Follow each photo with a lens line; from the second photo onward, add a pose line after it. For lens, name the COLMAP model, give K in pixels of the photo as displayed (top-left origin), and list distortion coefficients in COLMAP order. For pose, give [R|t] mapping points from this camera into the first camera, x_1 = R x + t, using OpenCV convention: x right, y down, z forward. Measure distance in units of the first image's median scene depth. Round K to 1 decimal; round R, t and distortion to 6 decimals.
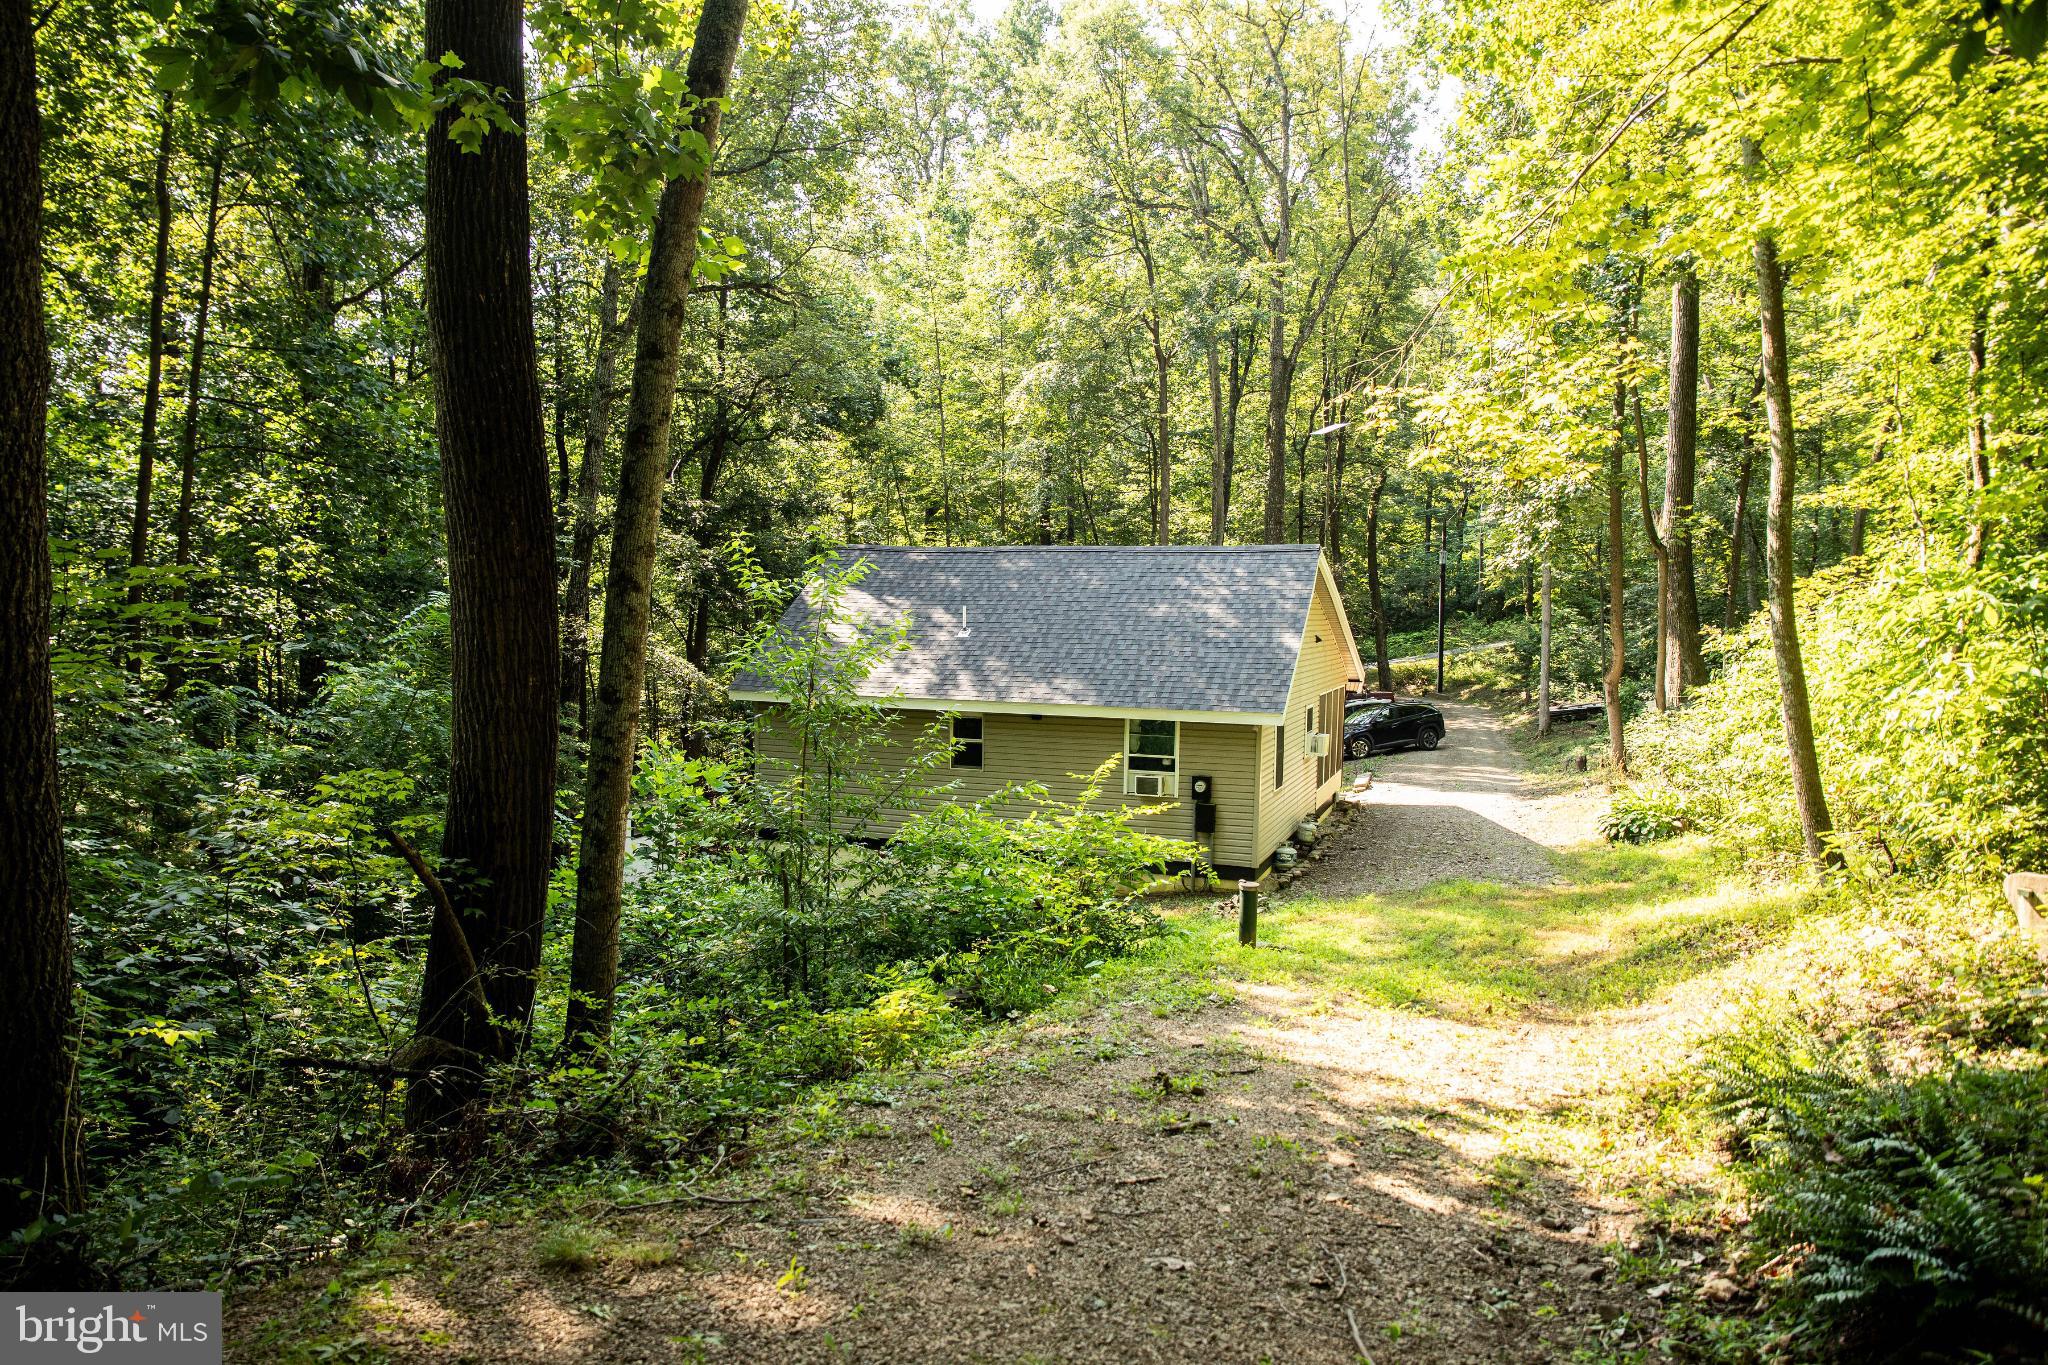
lens RADIAL K [[1368.7, 0, 1024.0], [0, 1368.7, 682.5], [0, 0, 1]] dist [-0.001259, -0.000138]
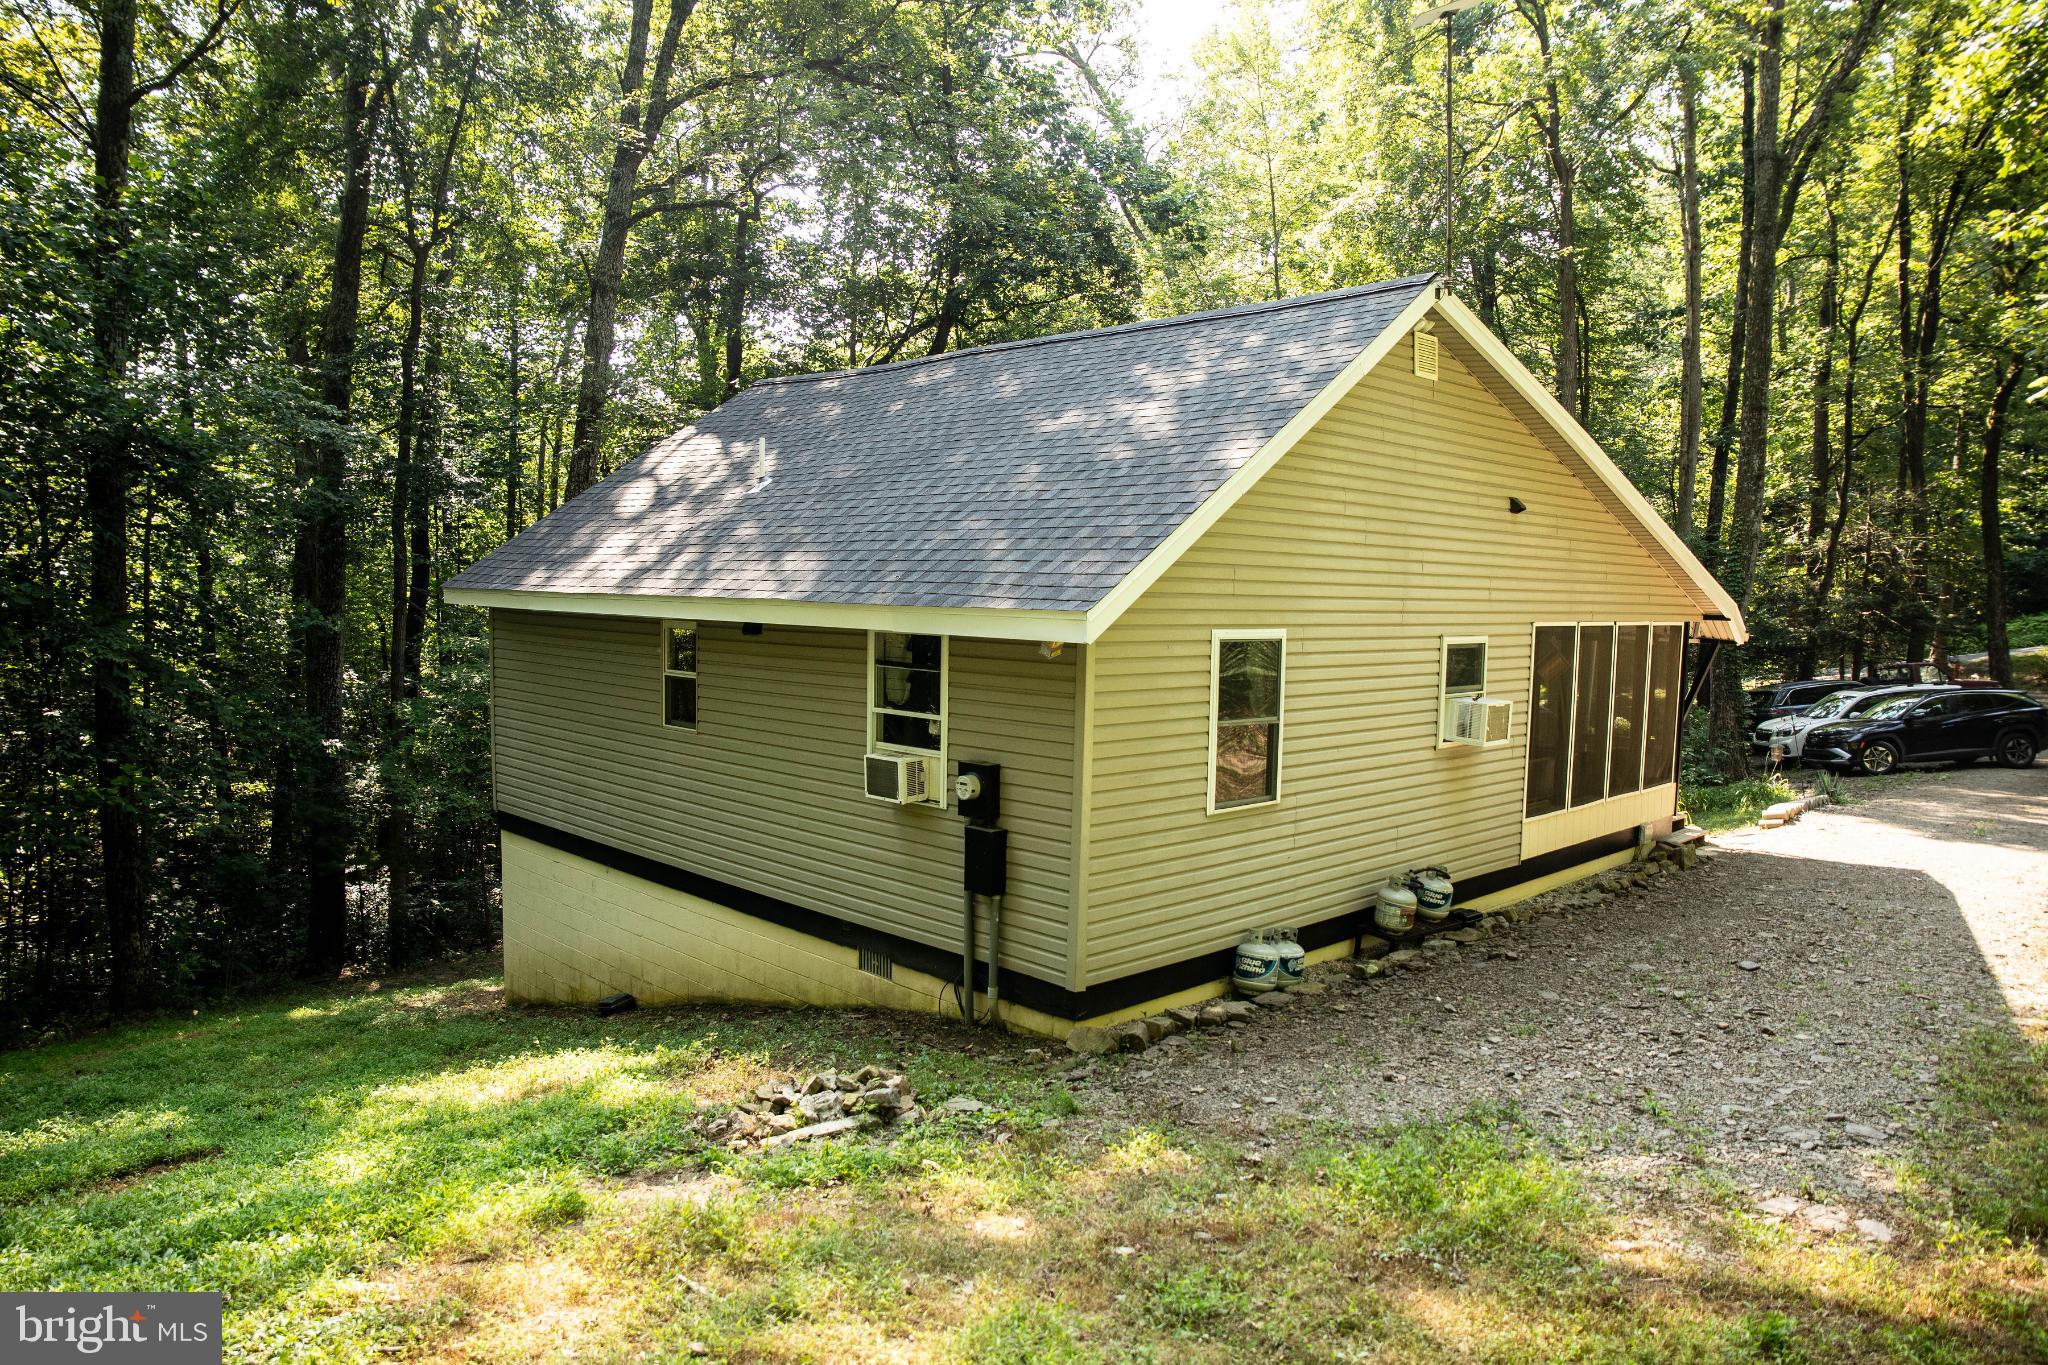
lens RADIAL K [[1368.7, 0, 1024.0], [0, 1368.7, 682.5], [0, 0, 1]] dist [-0.001259, -0.000138]
pose [[0.914332, 0.038376, -0.403142, 0.310118], [-0.033863, 0.999259, 0.018320, 0.033933], [0.403546, -0.003099, 0.914954, 0.598796]]
